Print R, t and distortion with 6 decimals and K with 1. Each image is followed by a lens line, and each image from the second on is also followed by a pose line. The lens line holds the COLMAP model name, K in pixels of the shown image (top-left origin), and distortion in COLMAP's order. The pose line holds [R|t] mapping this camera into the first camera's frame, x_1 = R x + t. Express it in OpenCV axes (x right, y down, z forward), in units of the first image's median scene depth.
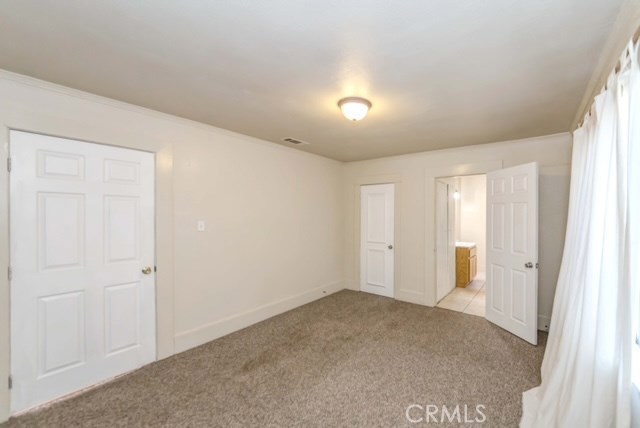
lens RADIAL K [[253.5, 0, 367.1], [0, 253.5, 215.1], [0, 0, 1]] dist [-0.000305, -0.000077]
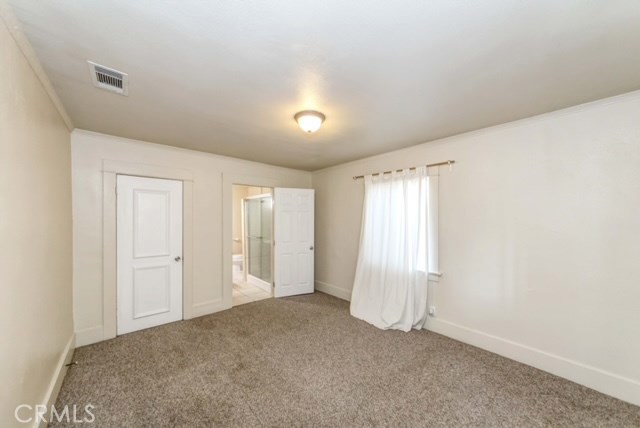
lens RADIAL K [[230.6, 0, 321.6], [0, 230.6, 216.2], [0, 0, 1]] dist [-0.000569, -0.000009]
pose [[0.253447, 0.008984, 0.967308, -0.629451], [0.001719, 0.999951, -0.009737, -0.003437], [-0.967348, 0.004131, 0.253419, 0.450356]]
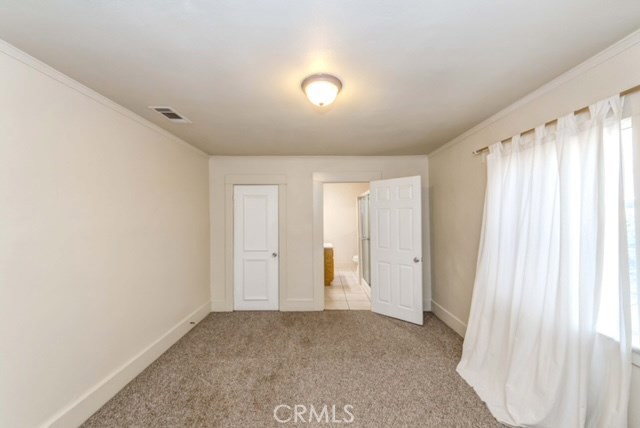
lens RADIAL K [[238.3, 0, 320.0], [0, 238.3, 214.0], [0, 0, 1]] dist [0.001914, 0.000035]
pose [[0.832214, 0.000205, 0.554454, -0.304971], [0.008851, 0.999868, -0.013654, -0.009232], [-0.554384, 0.016271, 0.832102, 0.238852]]
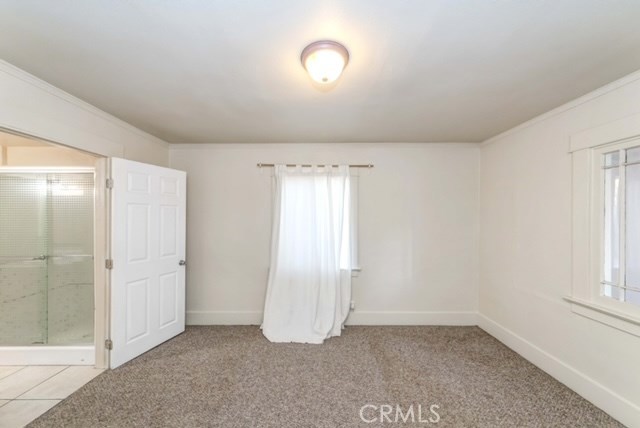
lens RADIAL K [[224.6, 0, 320.0], [0, 224.6, 214.0], [0, 0, 1]] dist [0.000008, 0.000041]
pose [[-0.554912, 0.008637, 0.831864, -0.349156], [0.000087, 0.999947, -0.010325, -0.005336], [-0.831909, -0.005657, -0.554883, 0.861208]]
